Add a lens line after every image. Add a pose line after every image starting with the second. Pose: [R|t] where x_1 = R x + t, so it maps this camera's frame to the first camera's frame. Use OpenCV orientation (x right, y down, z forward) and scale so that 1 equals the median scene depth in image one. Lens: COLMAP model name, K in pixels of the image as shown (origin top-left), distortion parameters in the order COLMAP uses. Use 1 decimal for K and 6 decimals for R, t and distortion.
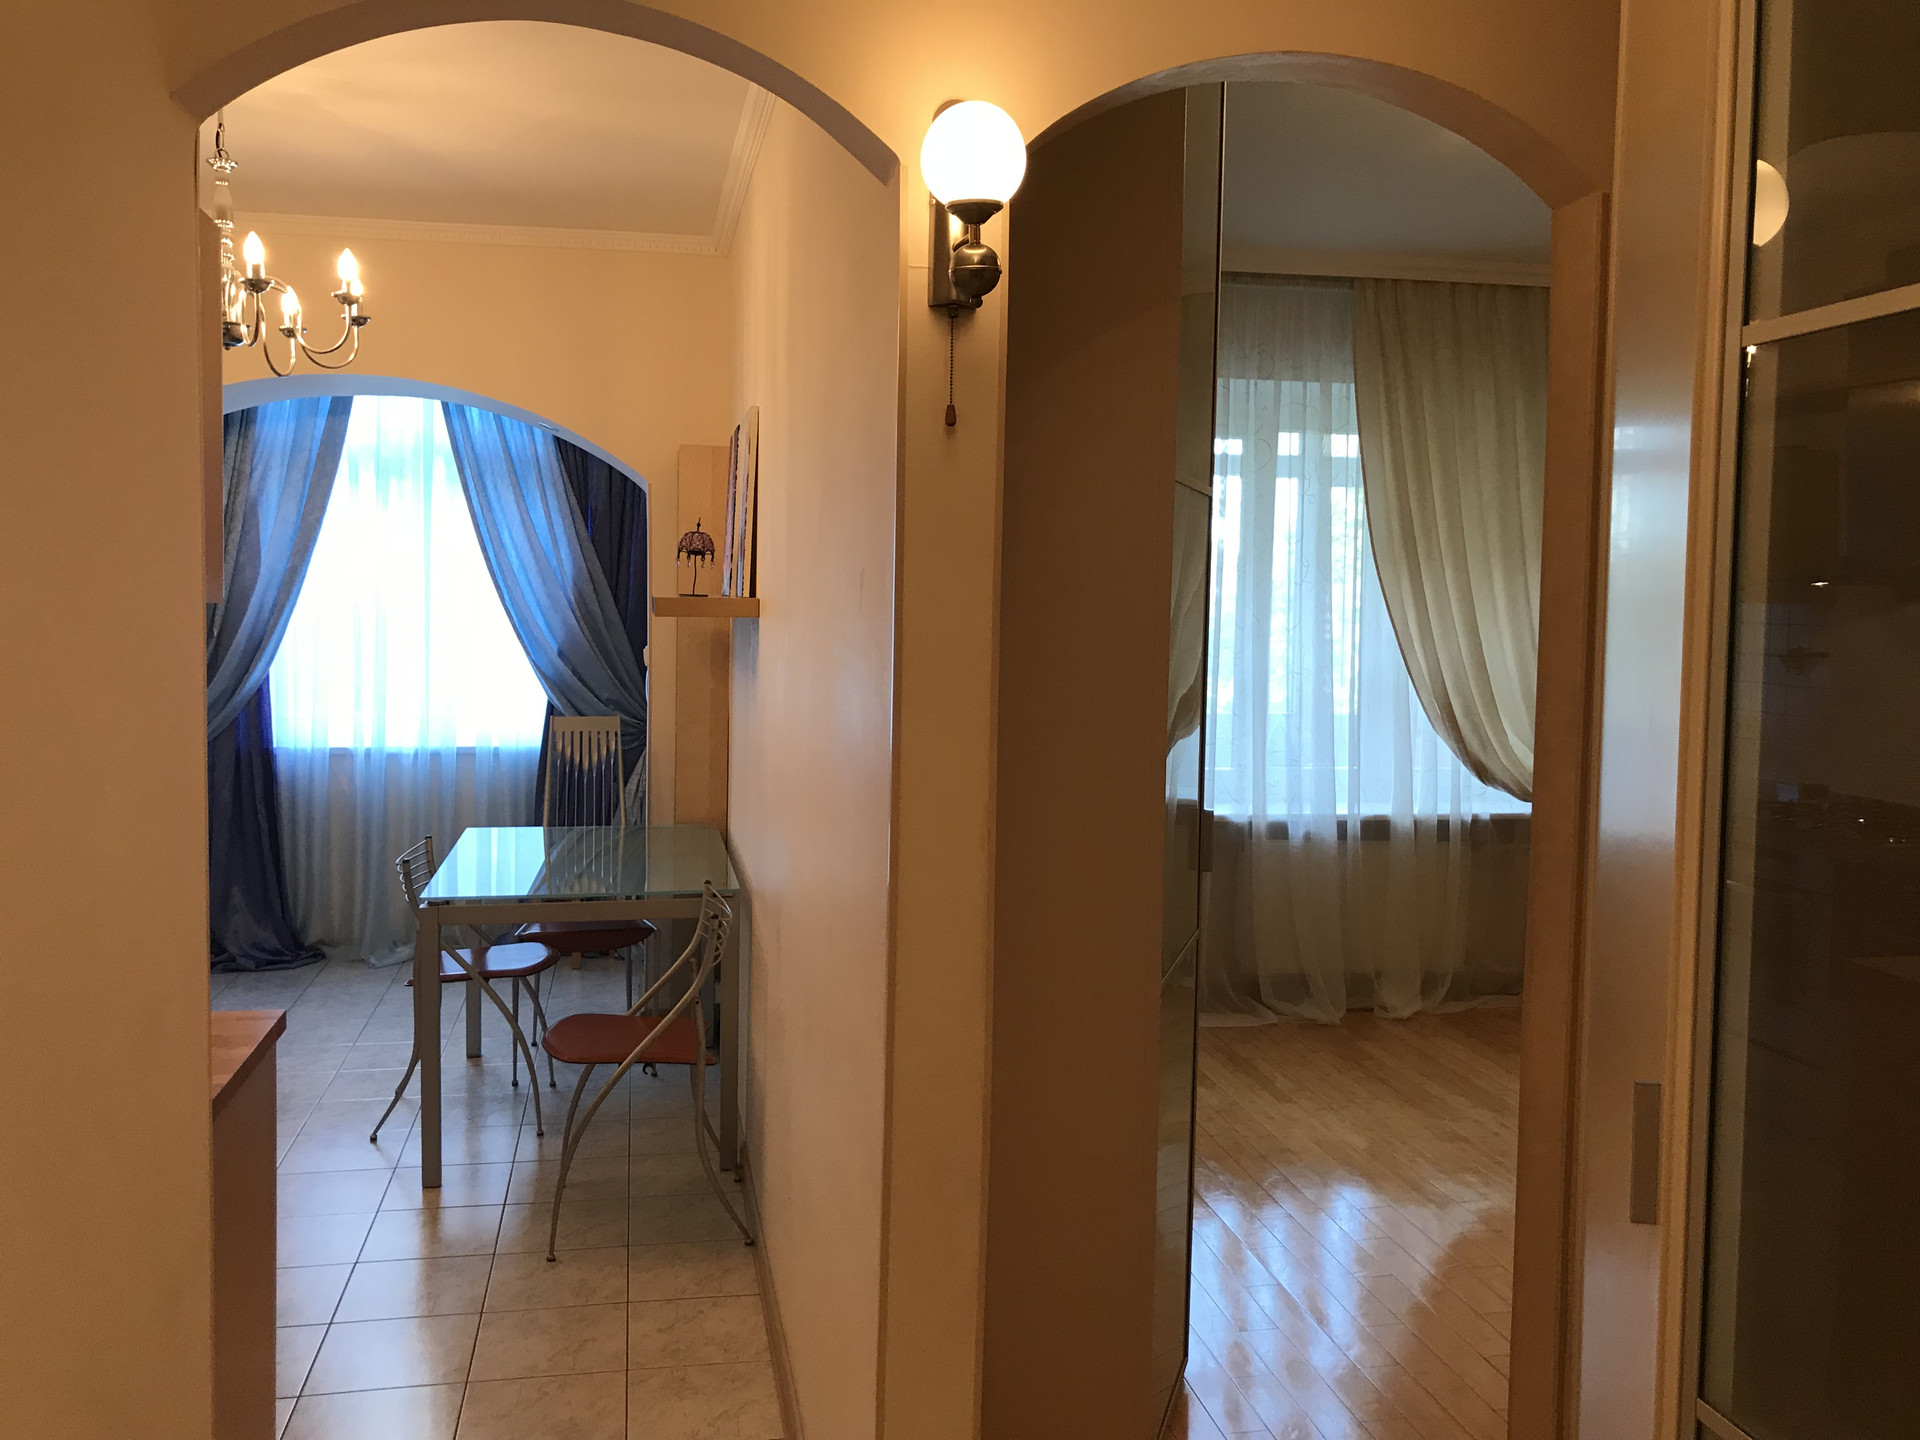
lens RADIAL K [[1575.6, 0, 953.0], [0, 1575.6, 685.4], [0, 0, 1]] dist [0.019599, -0.004857]
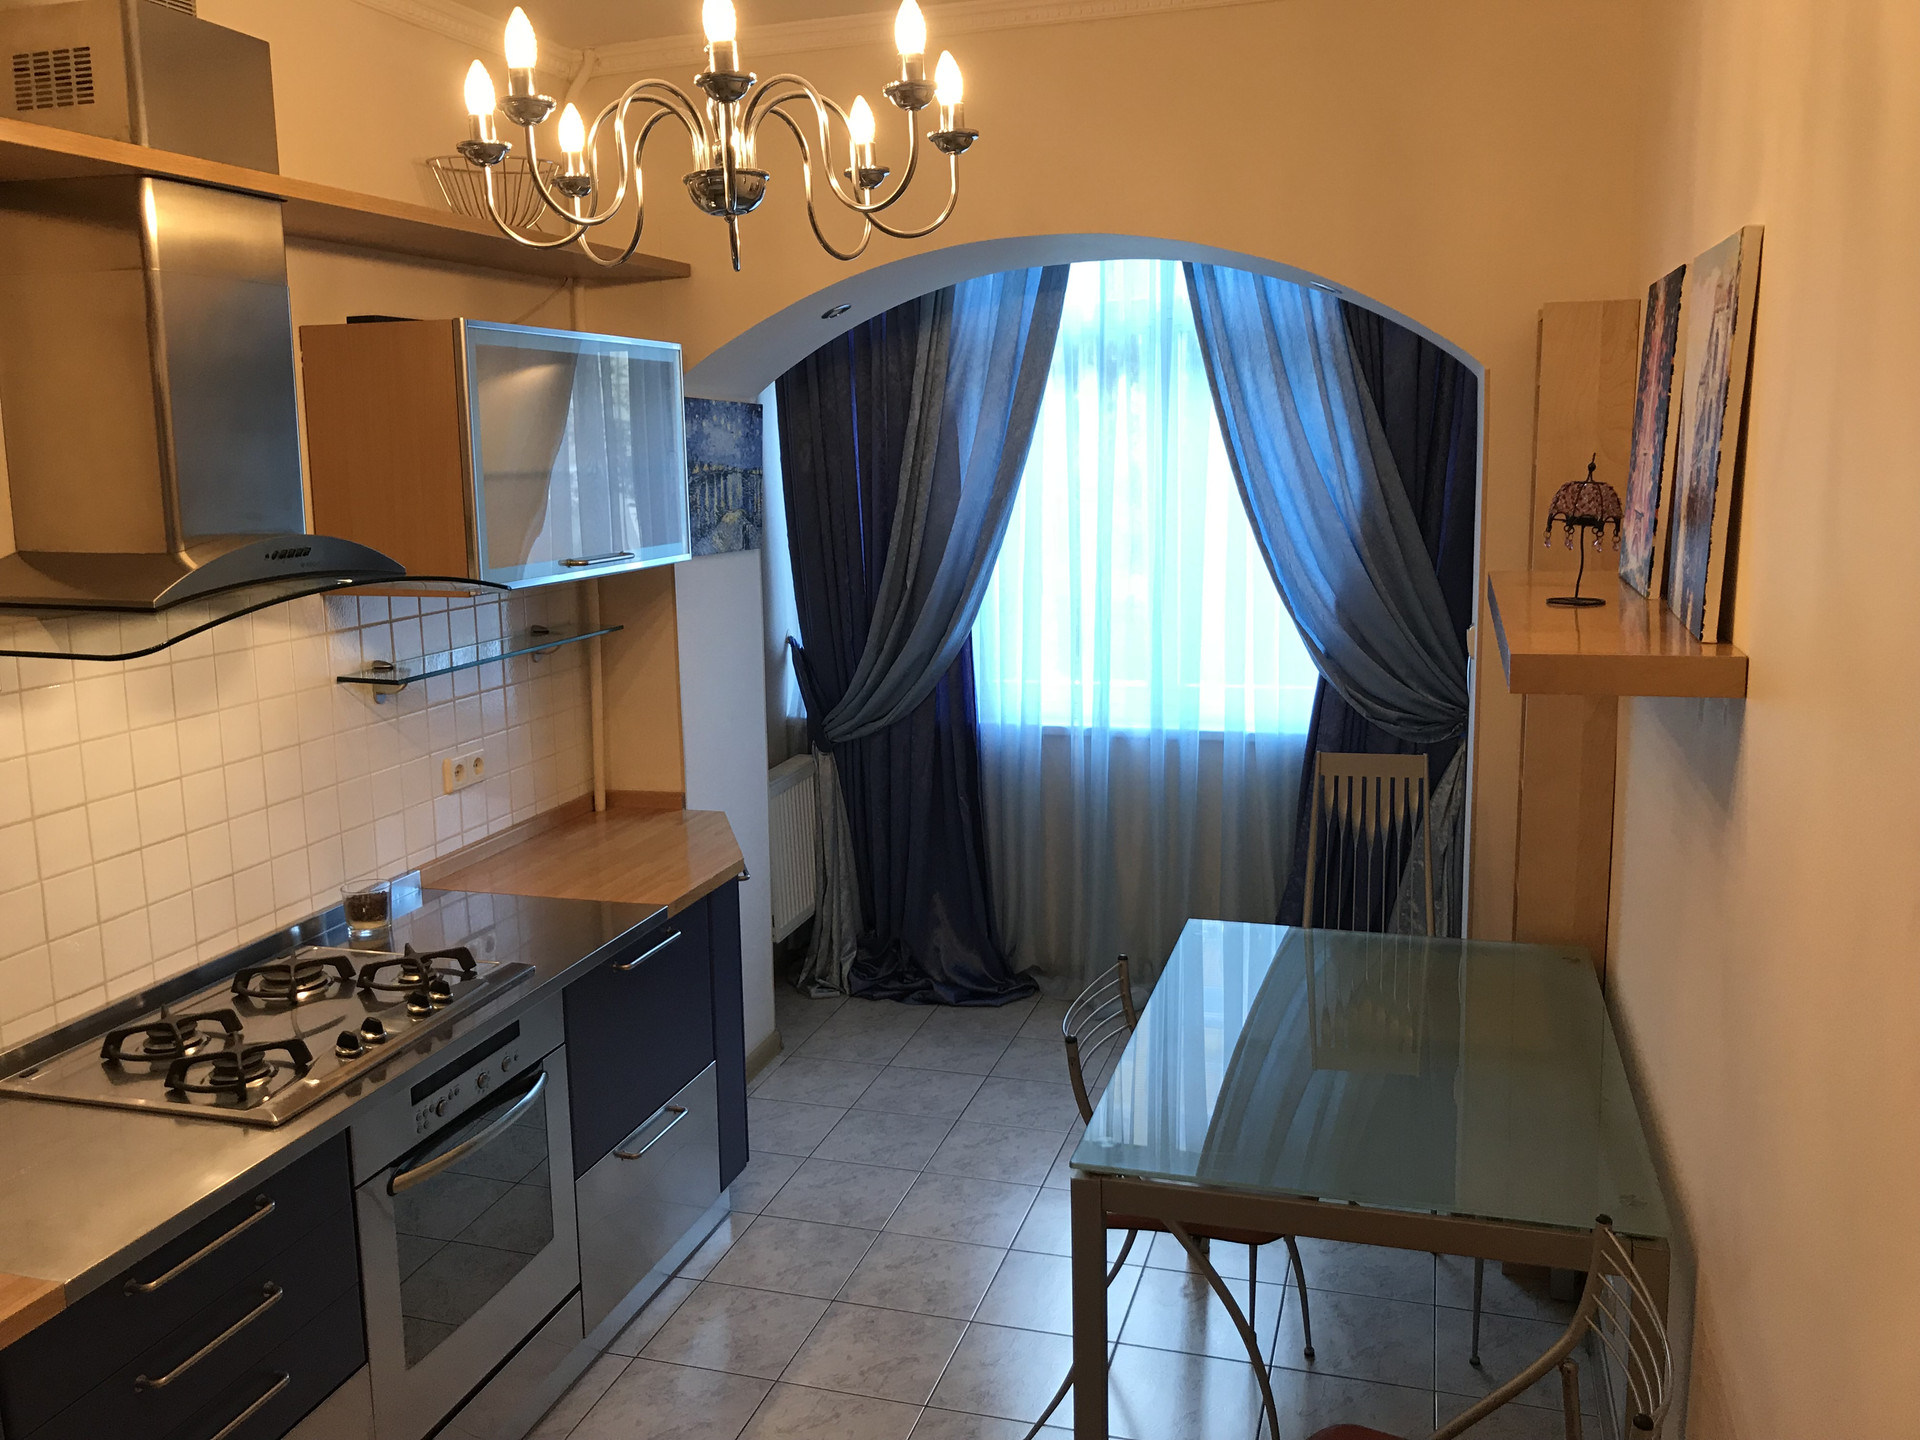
lens RADIAL K [[1575.6, 0, 953.0], [0, 1575.6, 685.4], [0, 0, 1]] dist [0.019599, -0.004857]
pose [[0.880438, 0.040635, -0.472417, -0.068610], [0.007696, 0.994965, 0.099925, -0.059769], [0.474099, -0.091614, 0.875693, 0.304824]]
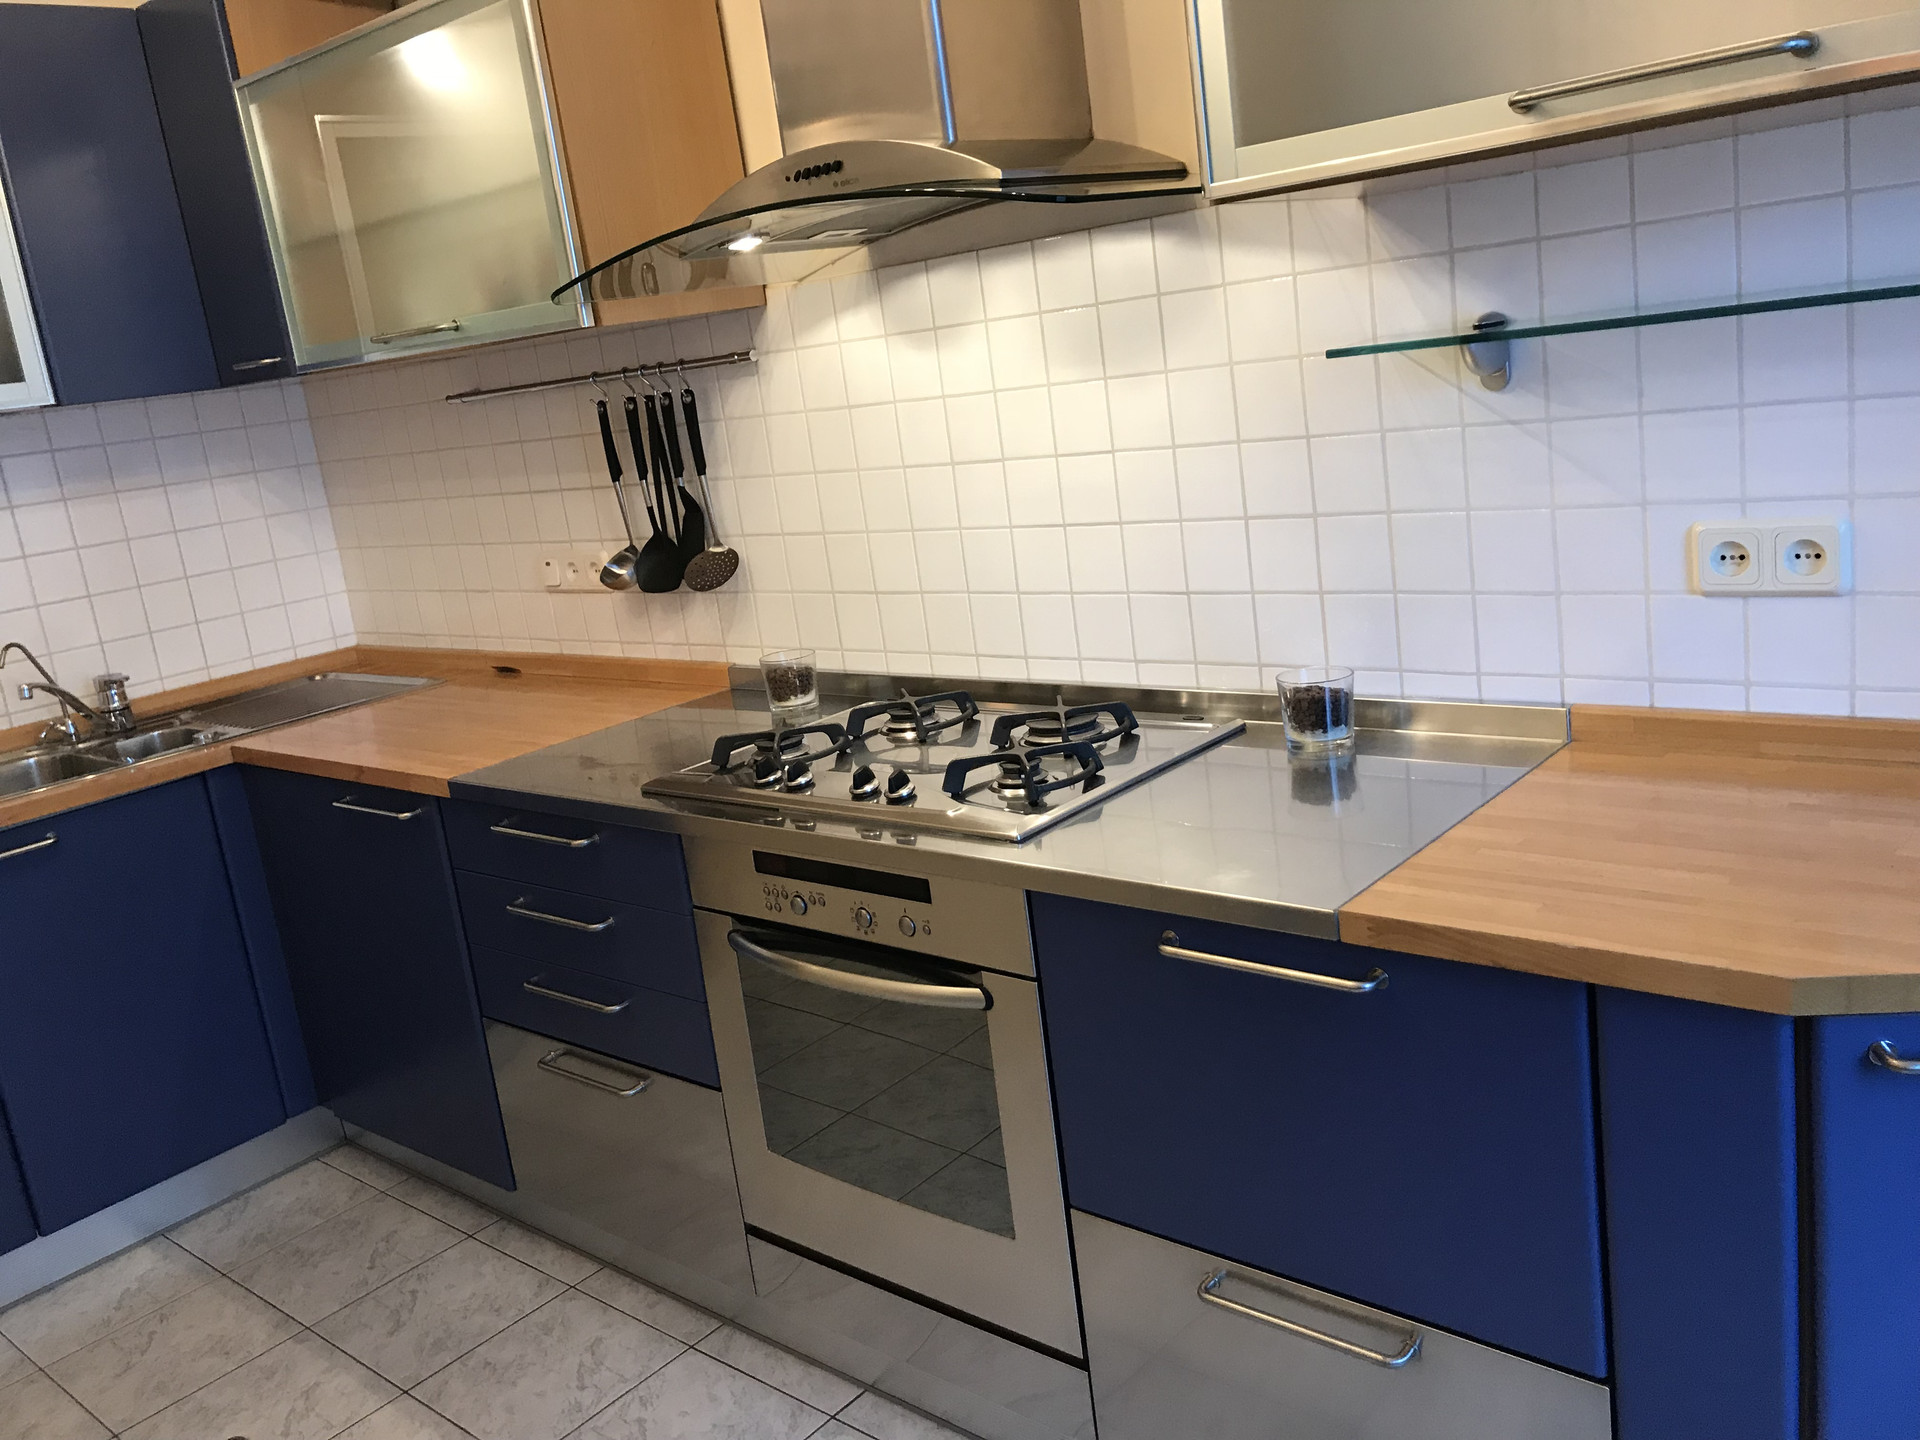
lens RADIAL K [[1583.4, 0, 897.7], [0, 1583.4, 700.3], [0, 0, 1]] dist [0.051985, -0.009757]
pose [[-0.792664, 0.217500, -0.569541, -0.192017], [0.084667, 0.964417, 0.250462, -0.035381], [0.603751, 0.150311, -0.782874, 0.767050]]
